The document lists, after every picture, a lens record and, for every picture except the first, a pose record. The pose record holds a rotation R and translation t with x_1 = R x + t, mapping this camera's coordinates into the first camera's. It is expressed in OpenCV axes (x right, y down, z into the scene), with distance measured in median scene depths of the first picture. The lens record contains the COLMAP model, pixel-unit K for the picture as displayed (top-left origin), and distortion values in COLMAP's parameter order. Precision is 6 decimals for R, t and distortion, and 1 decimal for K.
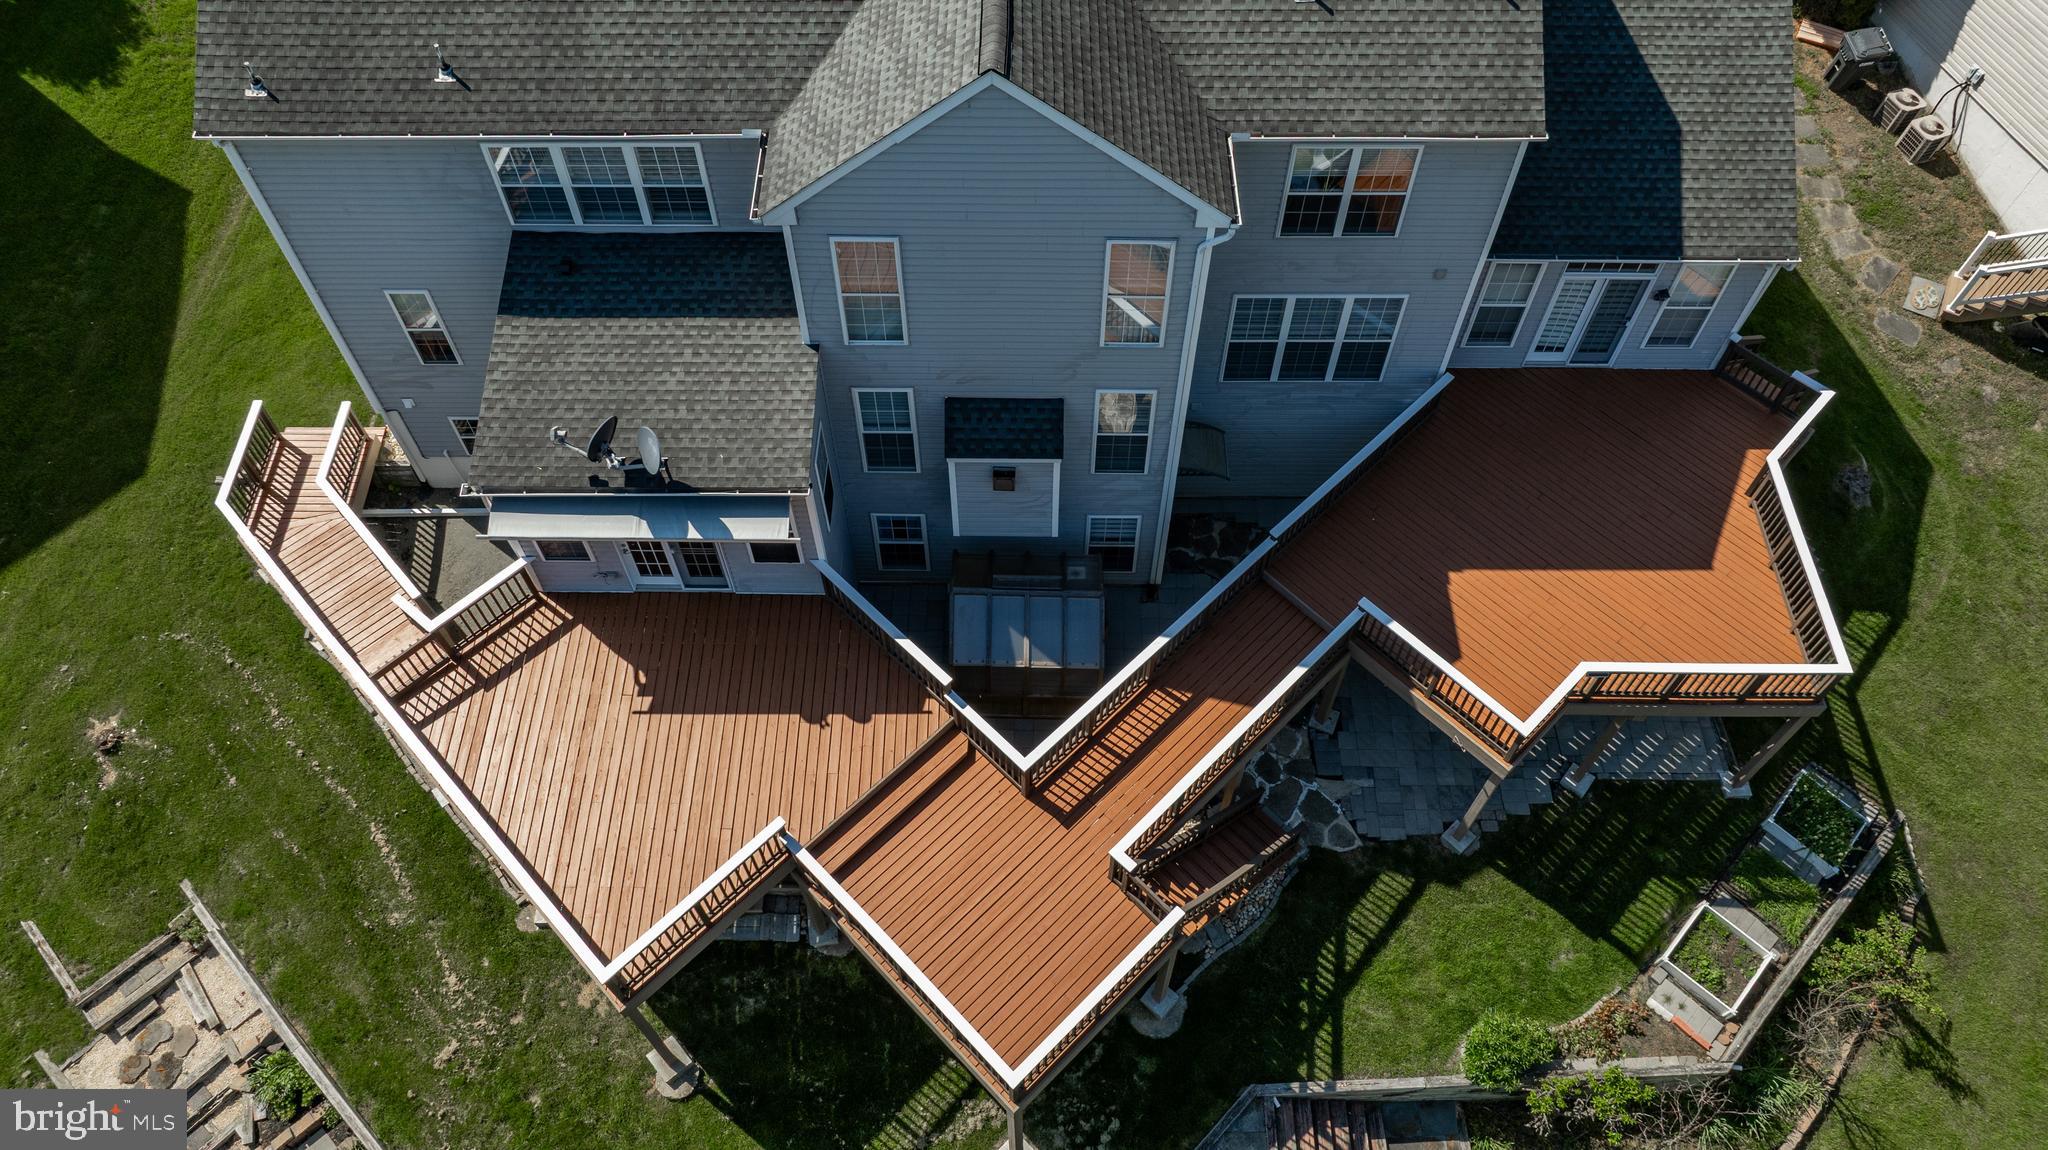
lens RADIAL K [[1438.2, 0, 1026.4], [0, 1438.2, 576.6], [0, 0, 1]] dist [-0.032484, 0.023756]
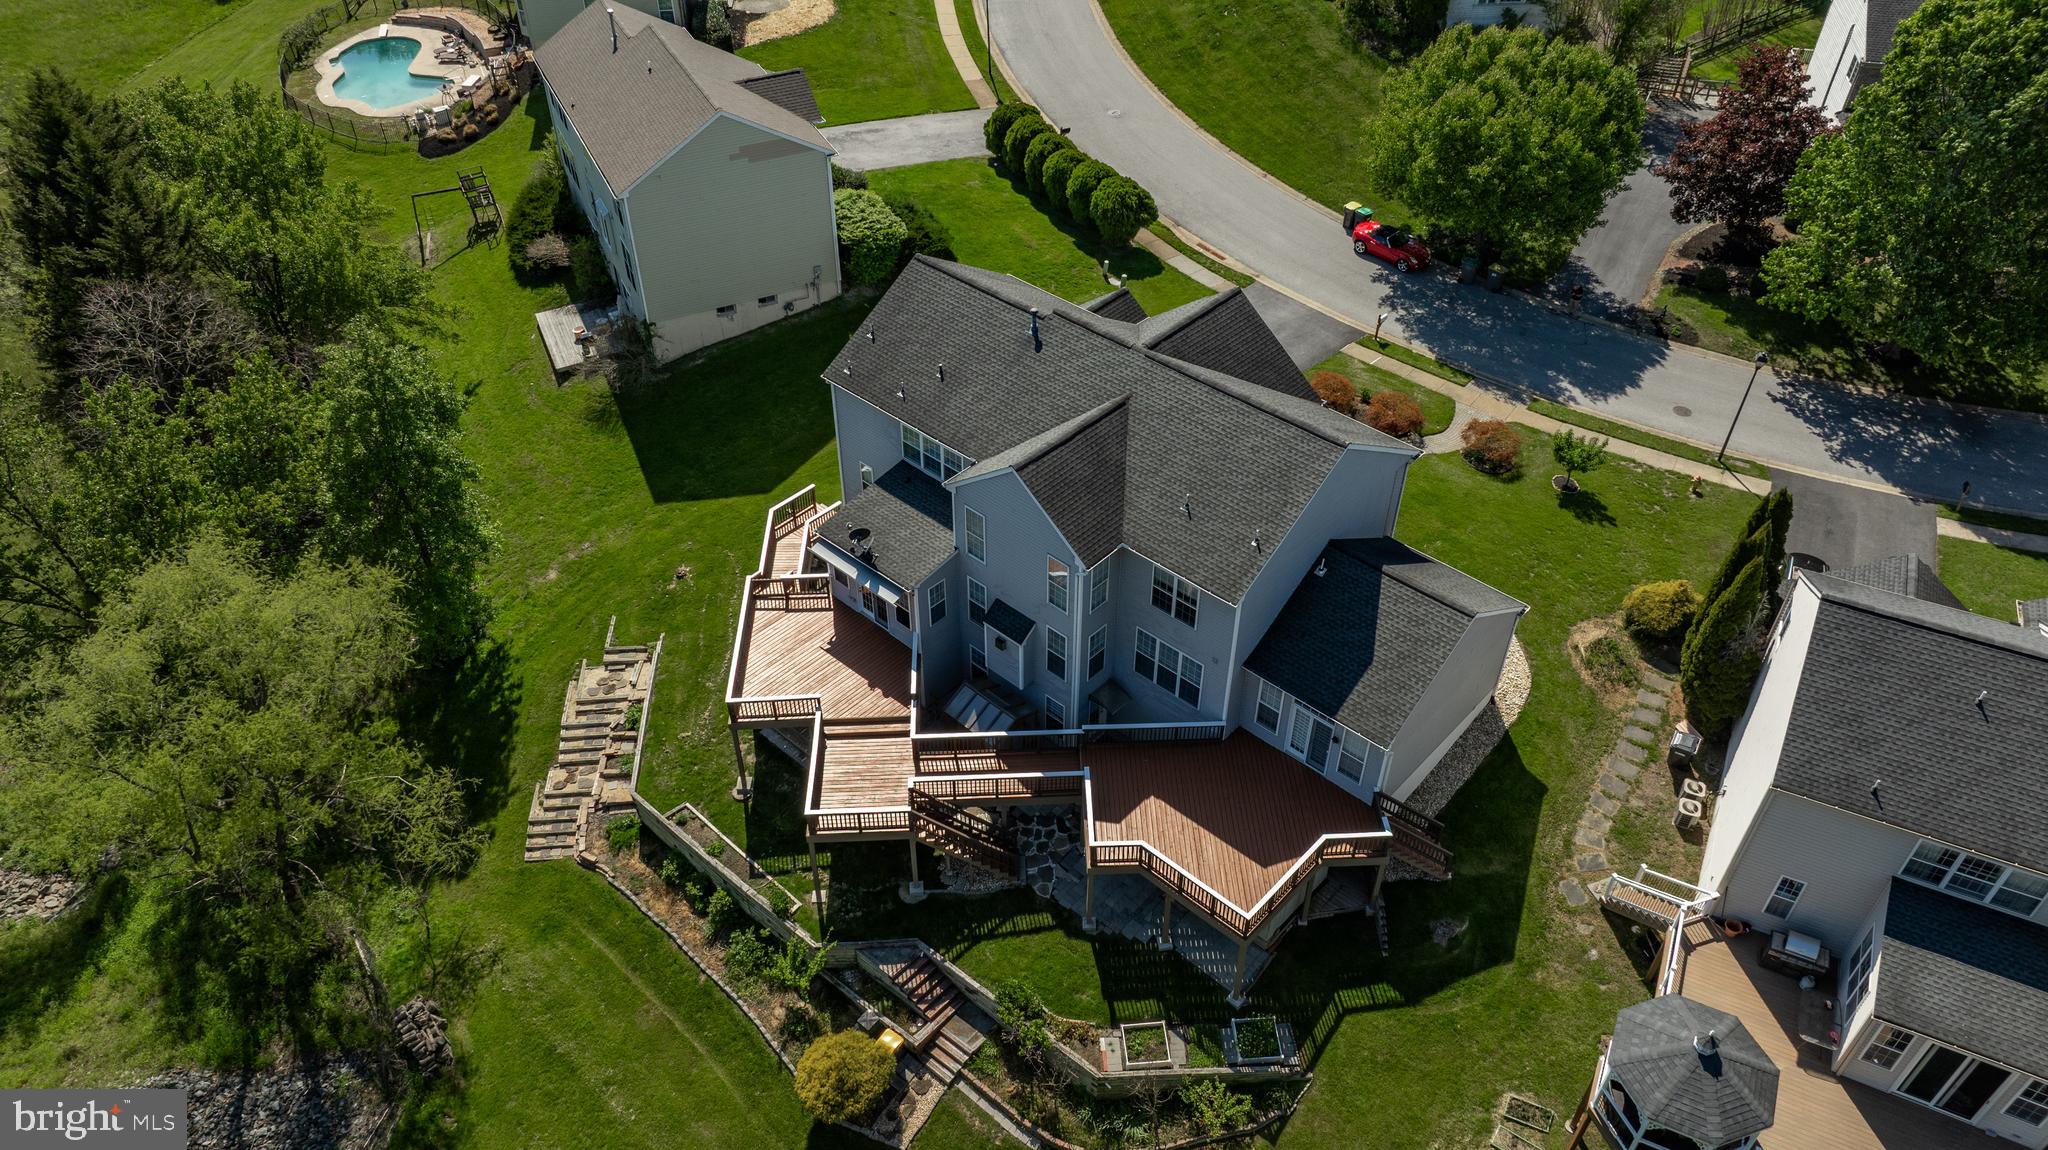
lens RADIAL K [[1438.2, 0, 1023.5], [0, 1438.2, 575.3], [0, 0, 1]] dist [-0.032484, 0.023756]
pose [[0.738422, 0.439109, -0.511778, 1.056793], [-0.564867, 0.817302, -0.113770, 0.073915], [0.368320, 0.373096, 0.851551, -0.862988]]
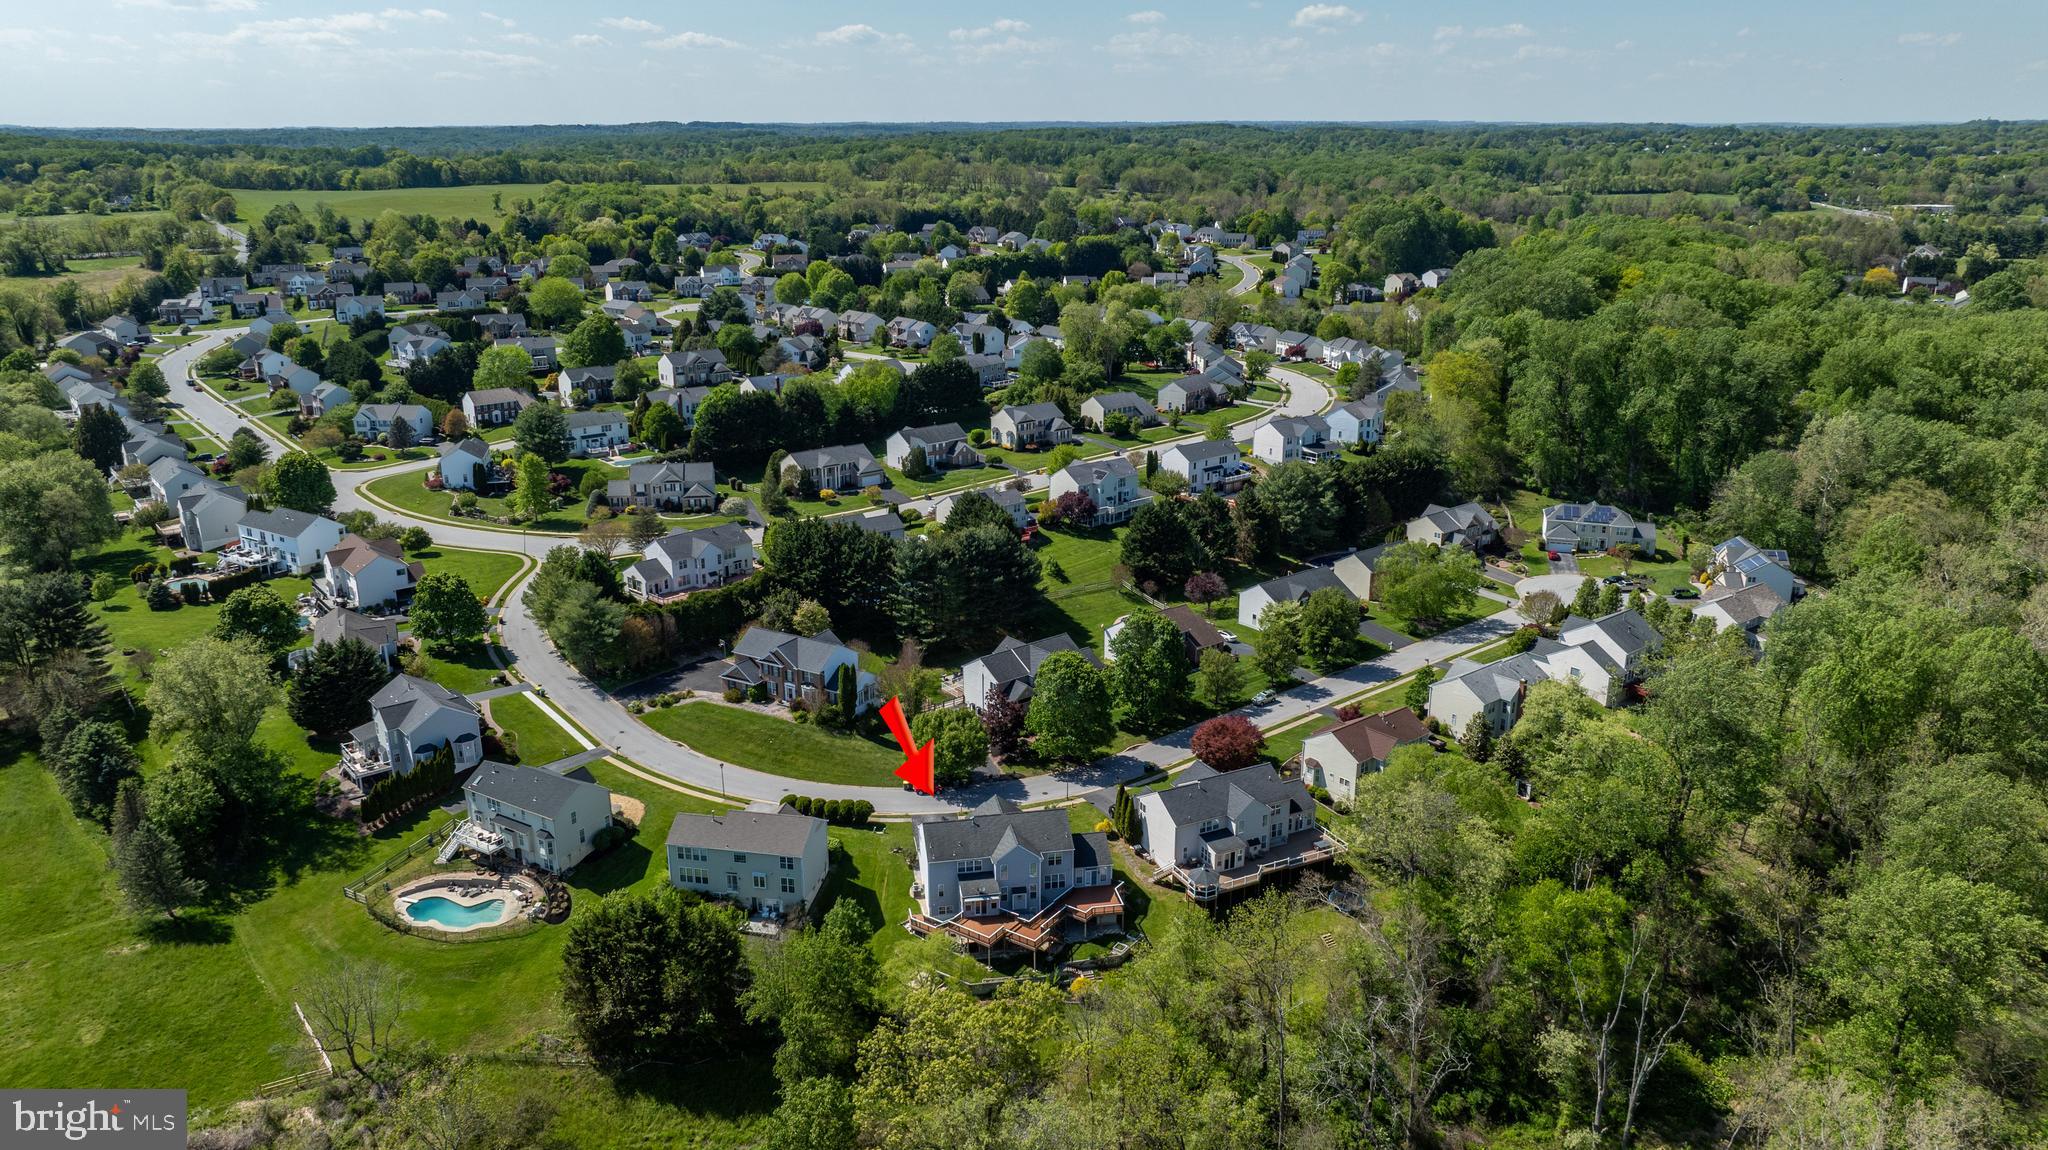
lens RADIAL K [[1438.2, 0, 1036.1], [0, 1438.2, 567.7], [0, 0, 1]] dist [-0.032484, 0.023756]
pose [[0.981763, -0.056560, 0.181499, -1.252928], [0.159641, 0.763684, -0.625541, 3.491199], [-0.103227, 0.643108, 0.758786, -6.166331]]
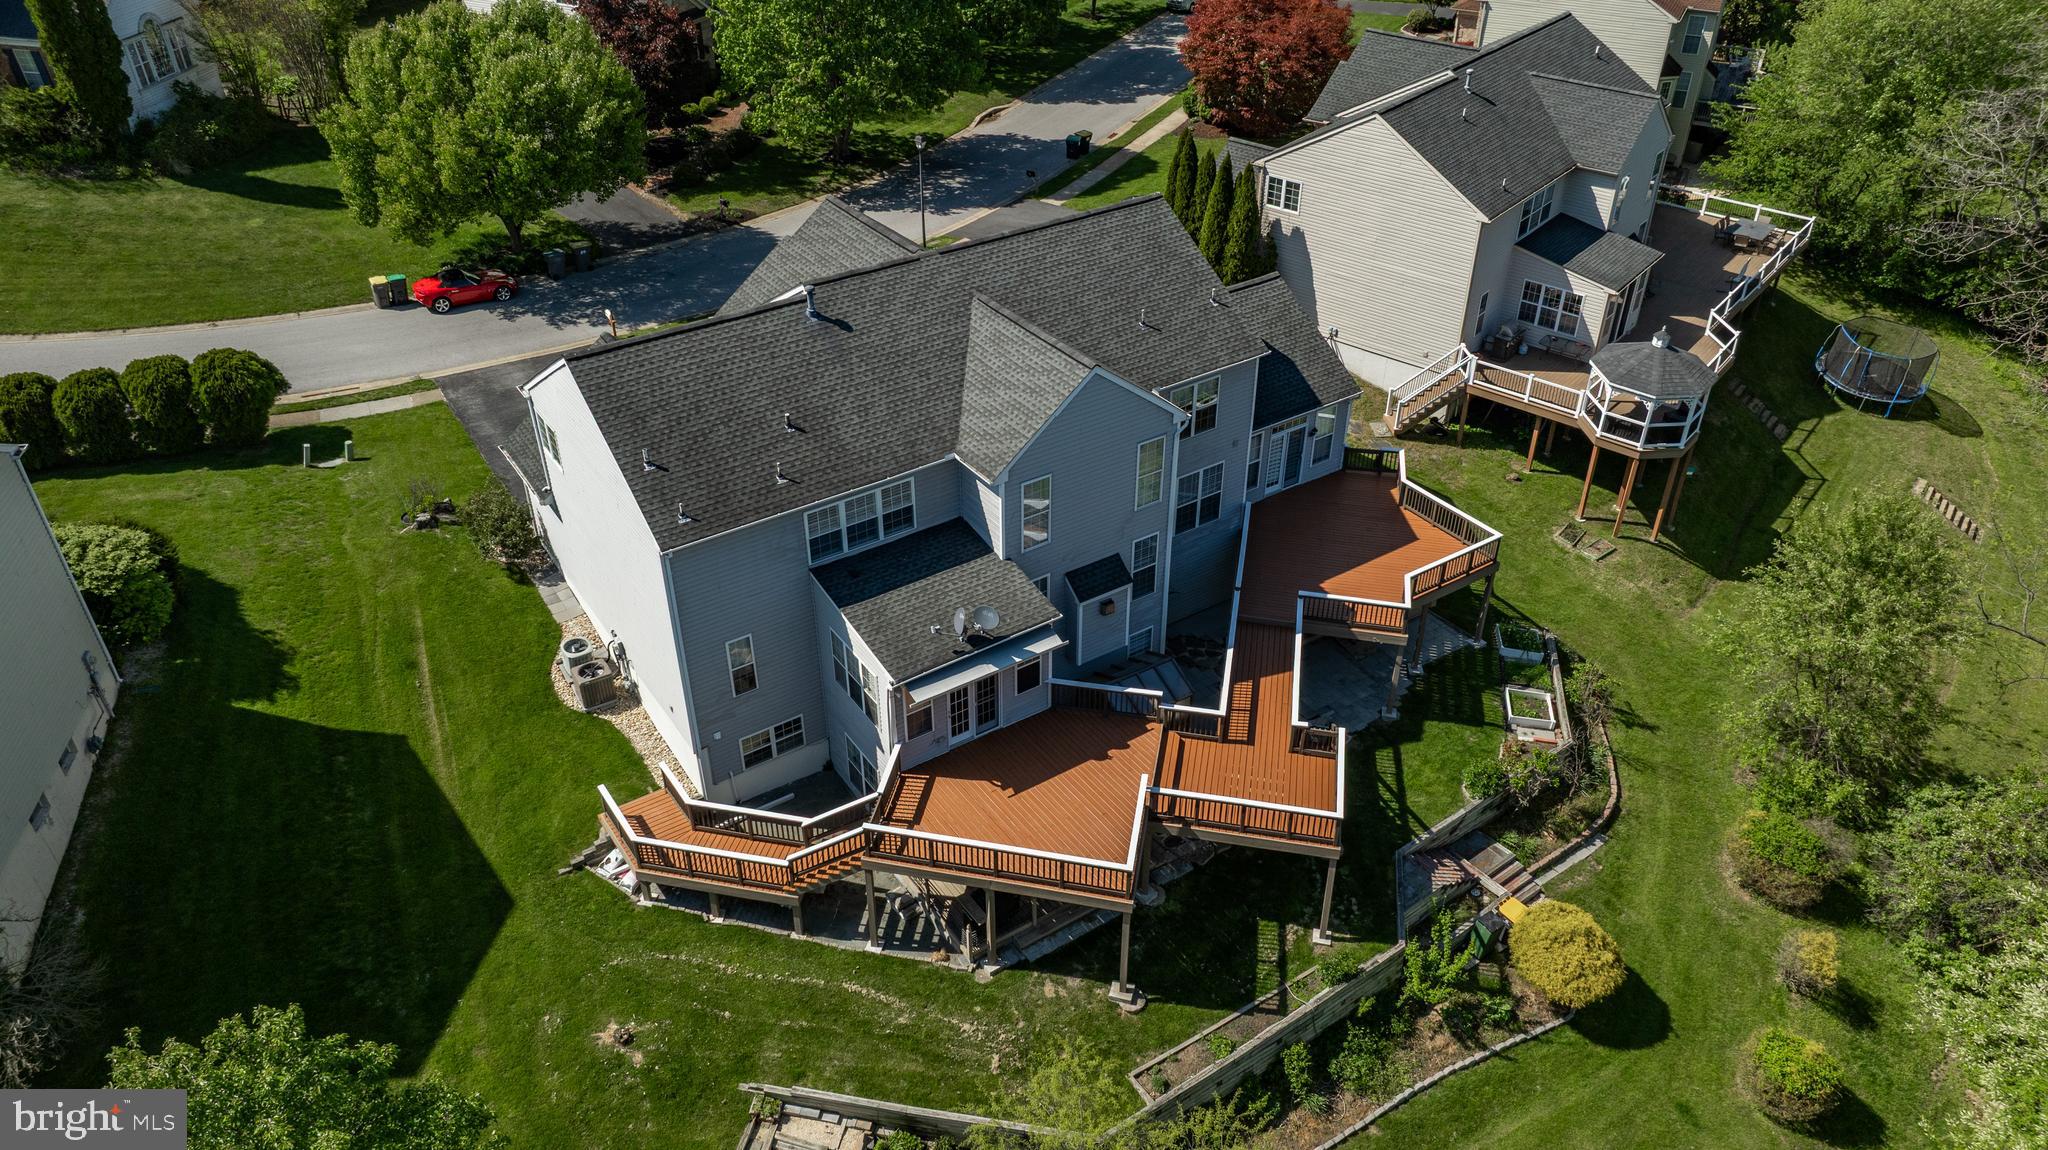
lens RADIAL K [[1438.2, 0, 1025.5], [0, 1438.2, 577.6], [0, 0, 1]] dist [-0.032484, 0.023756]
pose [[0.826901, -0.322349, 0.460789, -0.876123], [0.473400, 0.841292, -0.260999, 0.305079], [-0.303525, 0.433958, 0.848265, -0.464735]]
